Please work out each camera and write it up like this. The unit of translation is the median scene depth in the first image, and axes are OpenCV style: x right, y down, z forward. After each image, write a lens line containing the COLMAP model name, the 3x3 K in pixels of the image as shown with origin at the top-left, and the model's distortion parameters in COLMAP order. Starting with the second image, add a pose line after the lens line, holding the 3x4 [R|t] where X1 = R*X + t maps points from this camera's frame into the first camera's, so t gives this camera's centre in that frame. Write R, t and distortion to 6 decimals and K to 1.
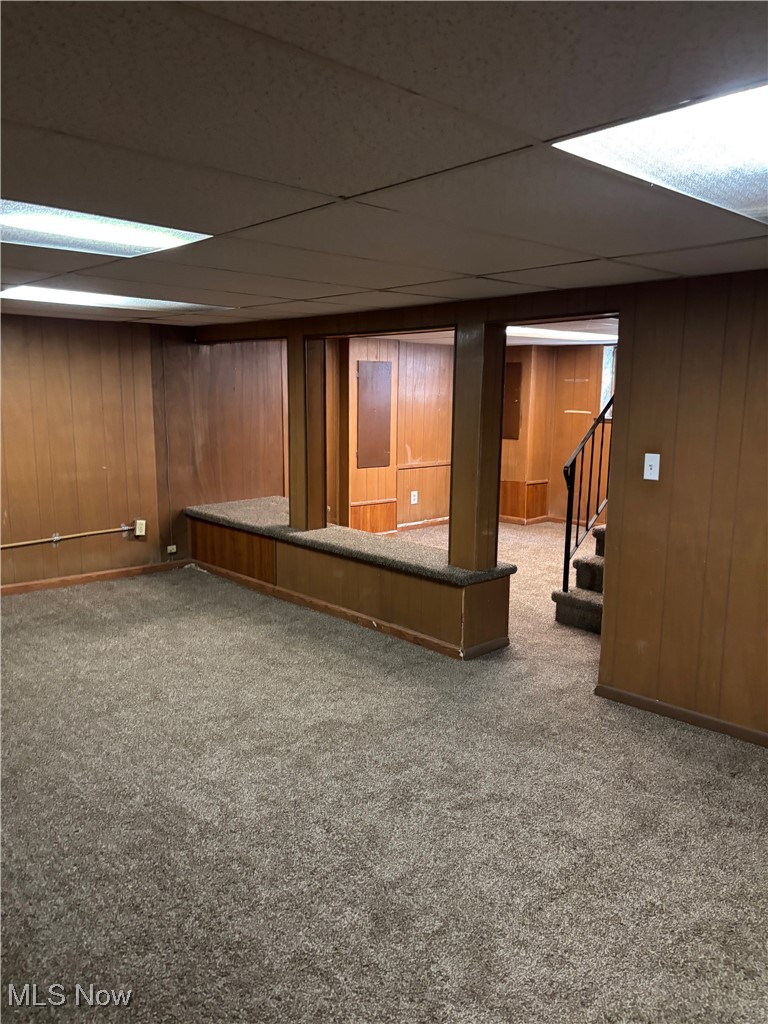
lens RADIAL K [[767.1, 0, 380.1], [0, 767.1, 511.7], [0, 0, 1]] dist [0.044841, -0.055466]
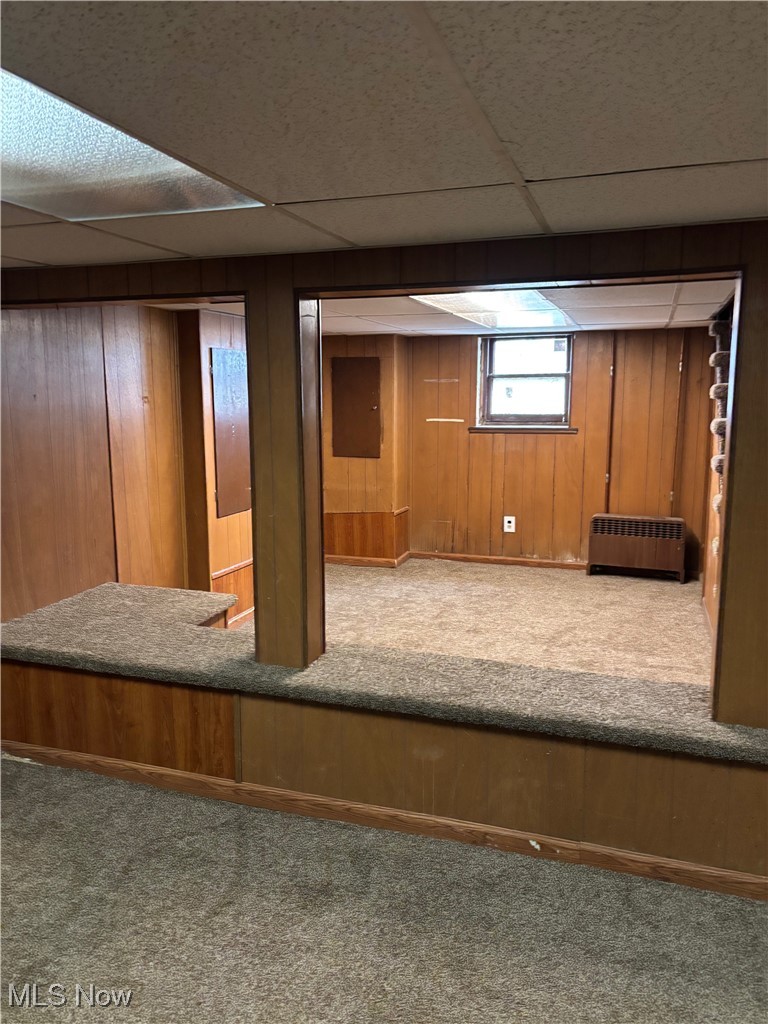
lens RADIAL K [[767.1, 0, 388.1], [0, 767.1, 515.2], [0, 0, 1]] dist [0.044841, -0.055466]
pose [[0.875970, -0.084941, 0.474828, -0.267379], [0.083612, 0.996210, 0.023962, -0.080693], [-0.475064, 0.018712, 0.879752, 0.477913]]
